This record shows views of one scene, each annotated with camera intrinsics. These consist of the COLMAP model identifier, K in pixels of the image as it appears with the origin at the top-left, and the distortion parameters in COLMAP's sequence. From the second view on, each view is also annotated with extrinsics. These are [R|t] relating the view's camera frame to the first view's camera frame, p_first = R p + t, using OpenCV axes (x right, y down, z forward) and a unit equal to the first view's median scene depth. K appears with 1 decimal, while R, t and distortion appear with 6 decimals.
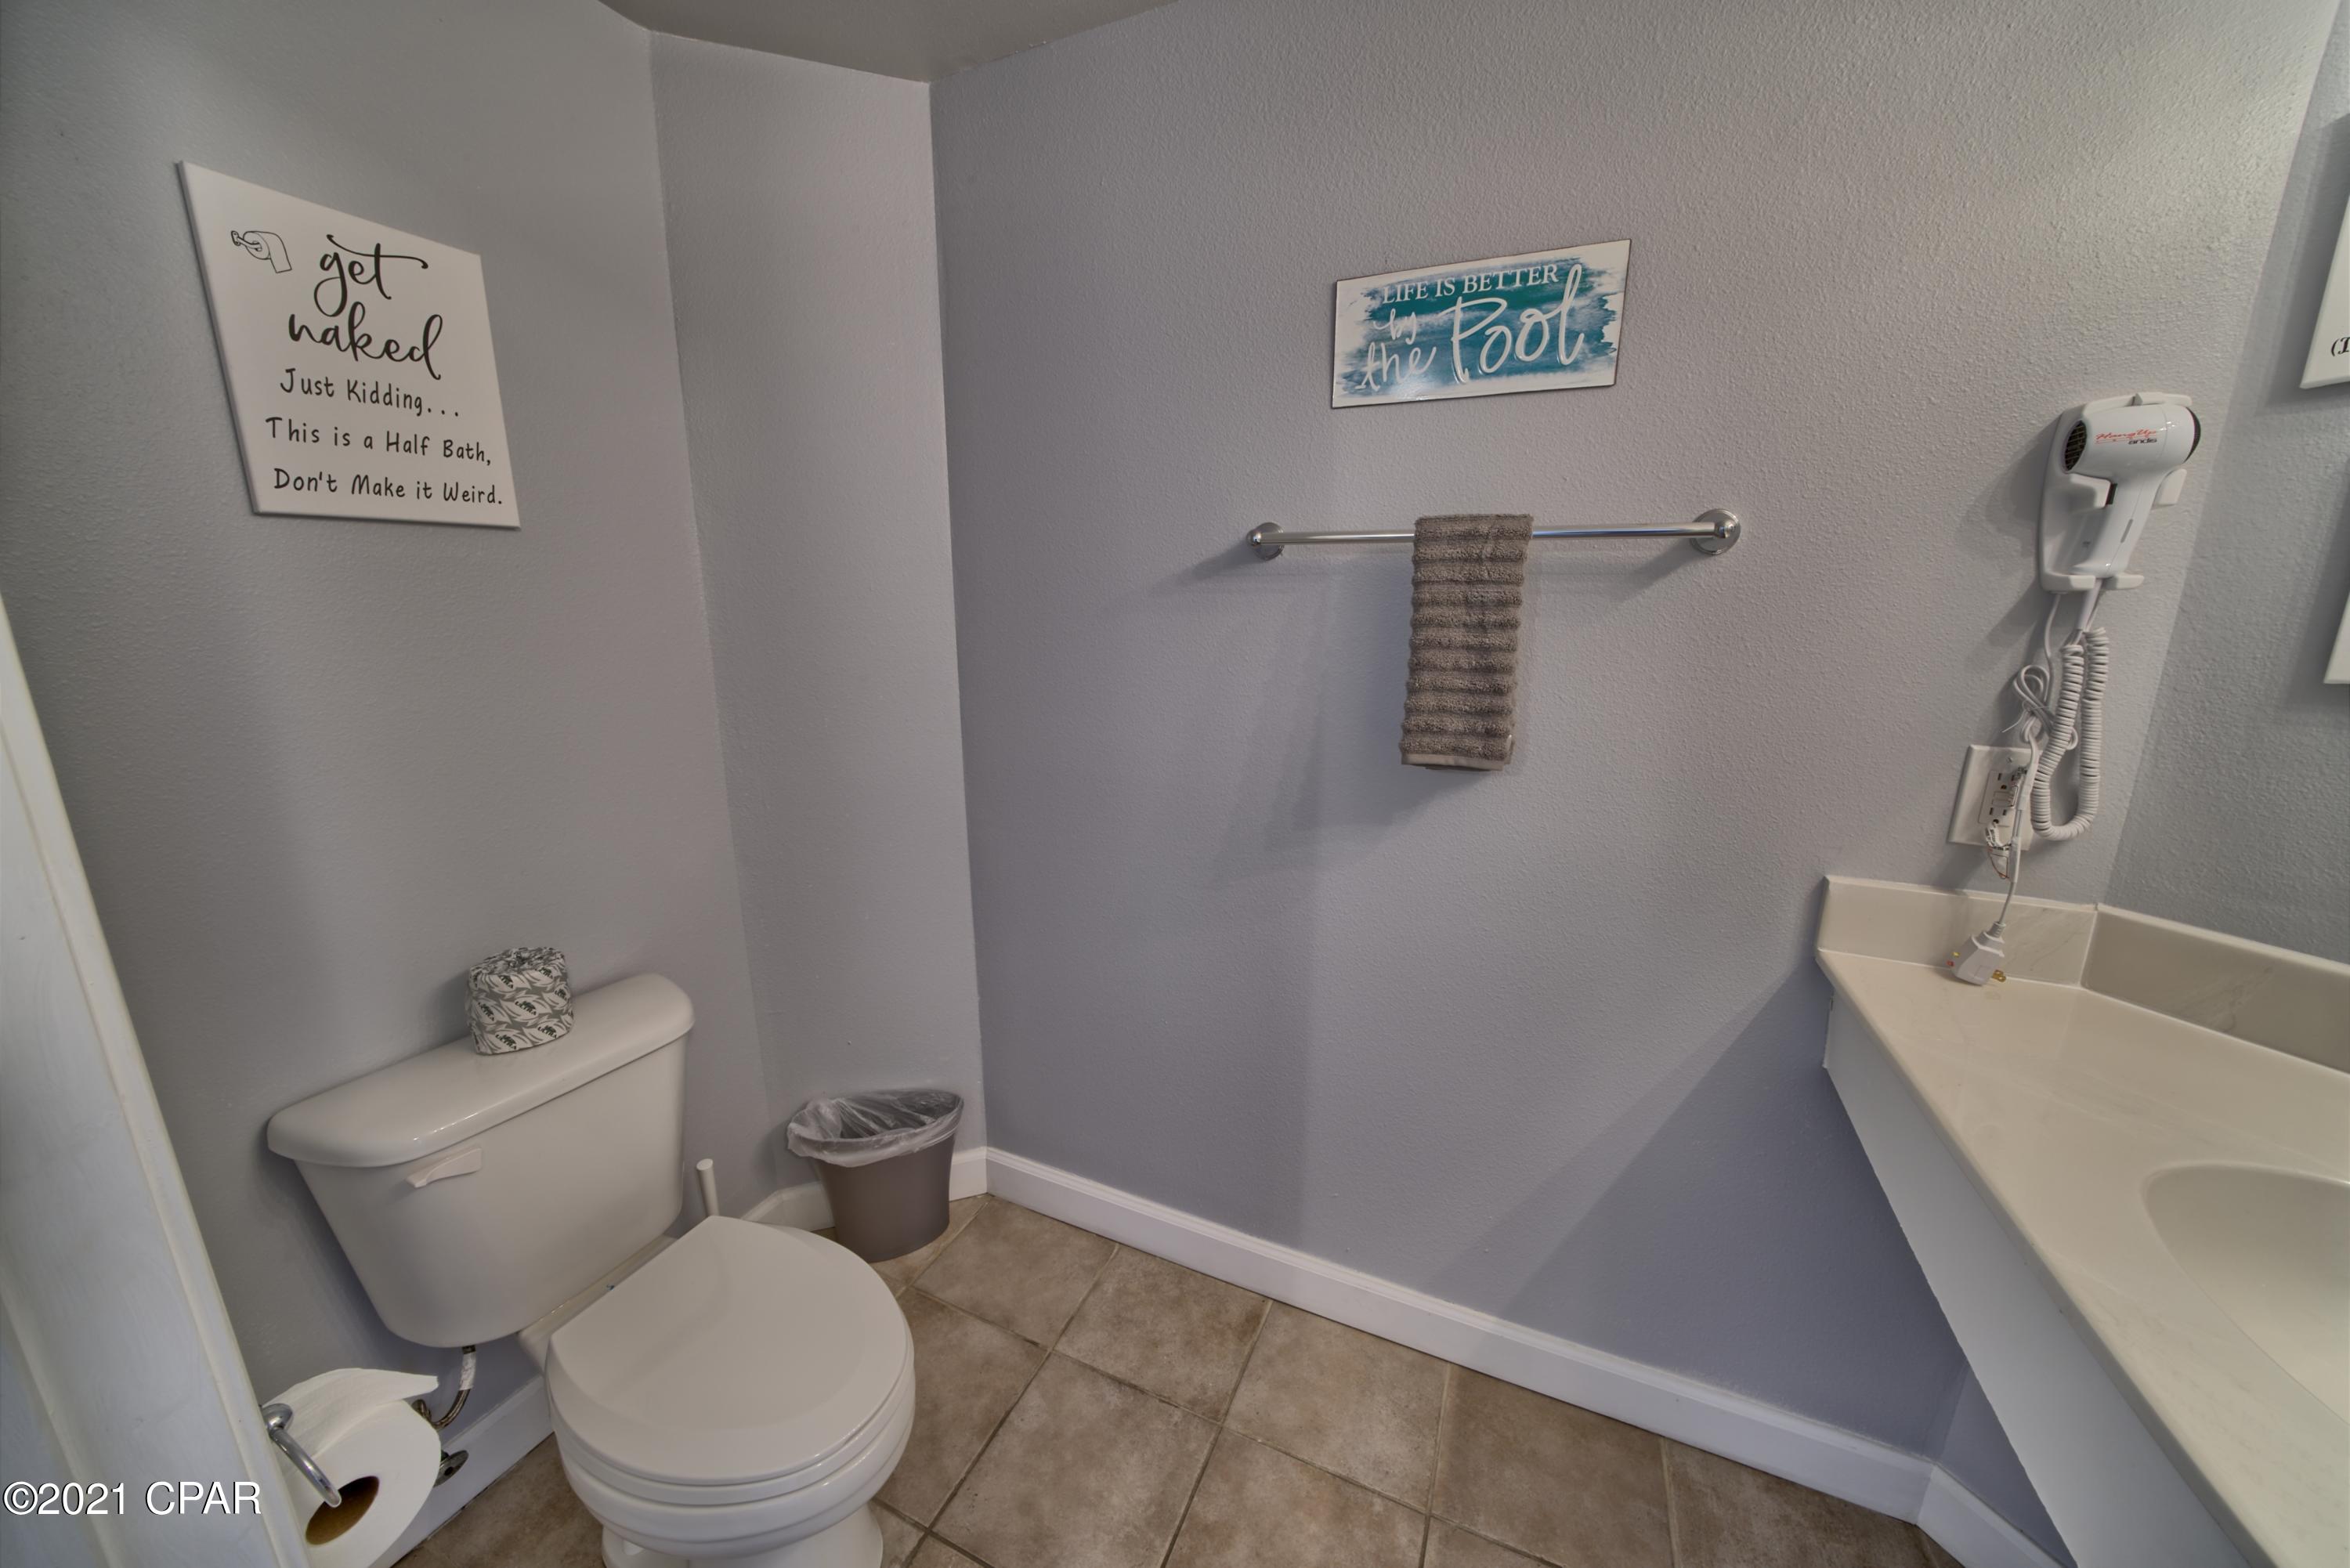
lens RADIAL K [[812.2, 0, 1169.5], [0, 812.2, 779.8], [0, 0, 1]] dist [-0.024848, 0.002471]
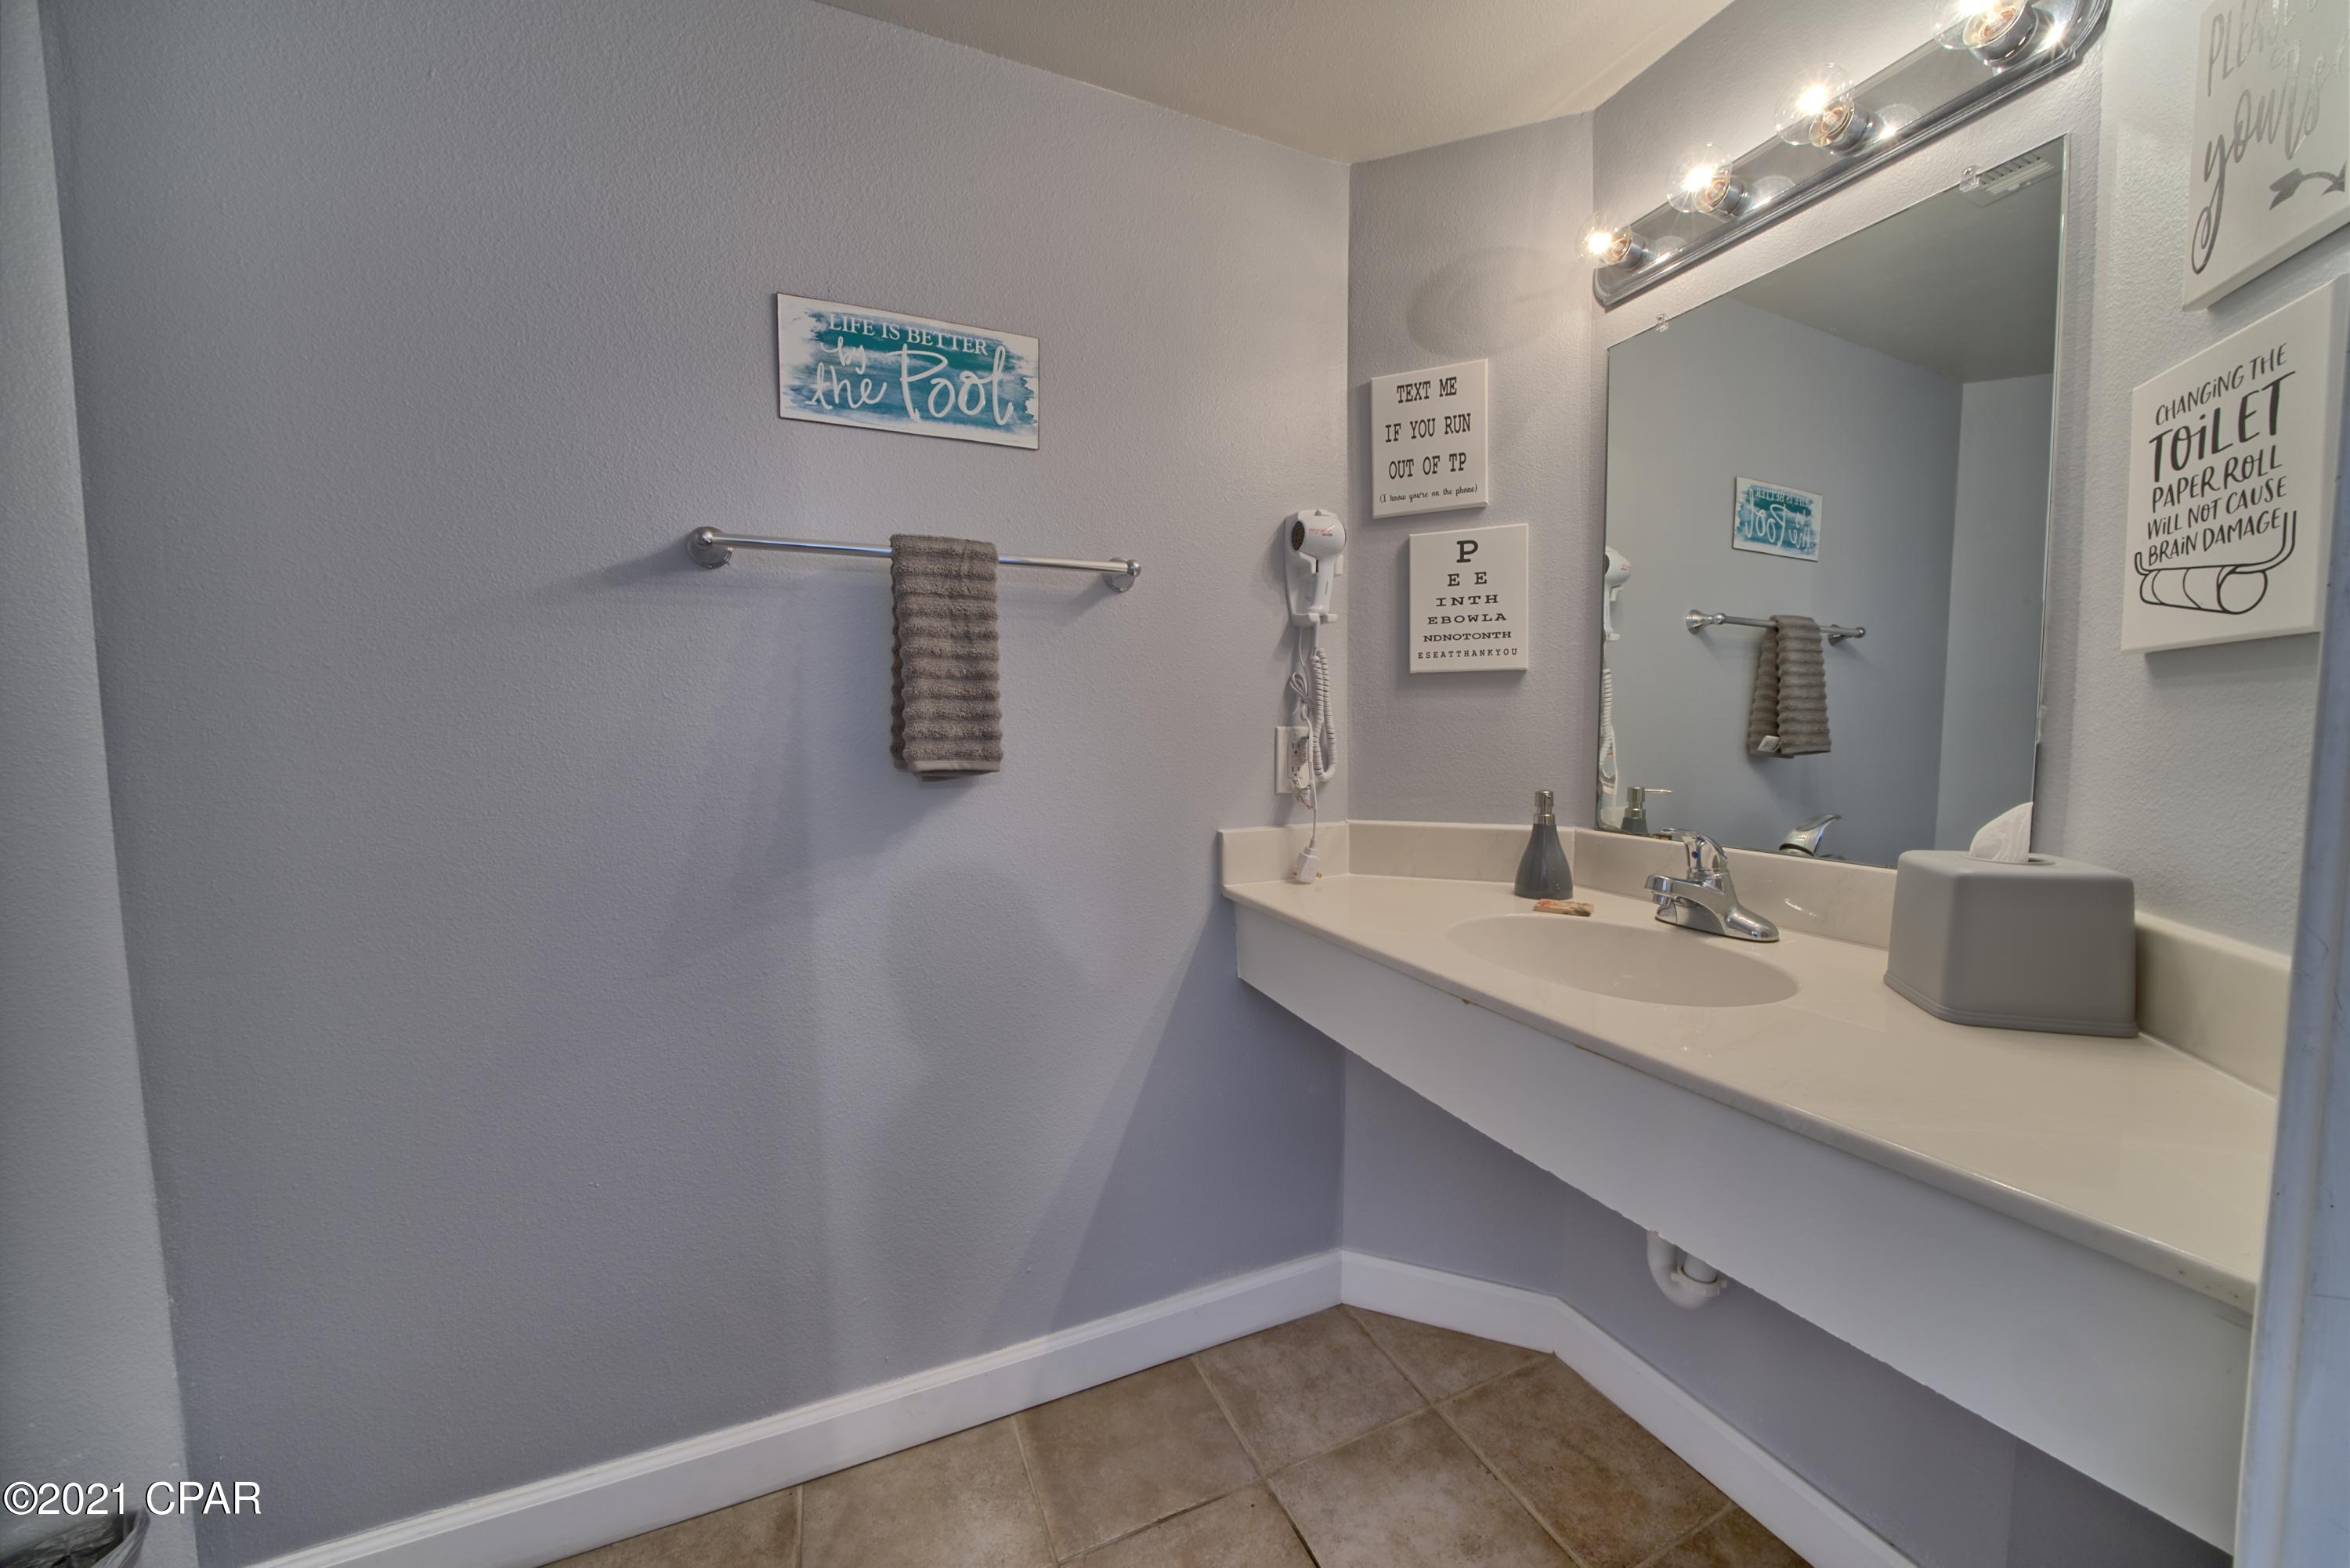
lens RADIAL K [[812.2, 0, 1169.5], [0, 812.2, 779.8], [0, 0, 1]] dist [-0.024848, 0.002471]
pose [[0.671804, -0.057057, 0.738528, -0.236408], [0.173986, 0.981290, -0.082455, 0.130062], [-0.720005, 0.183887, 0.669162, 0.121747]]
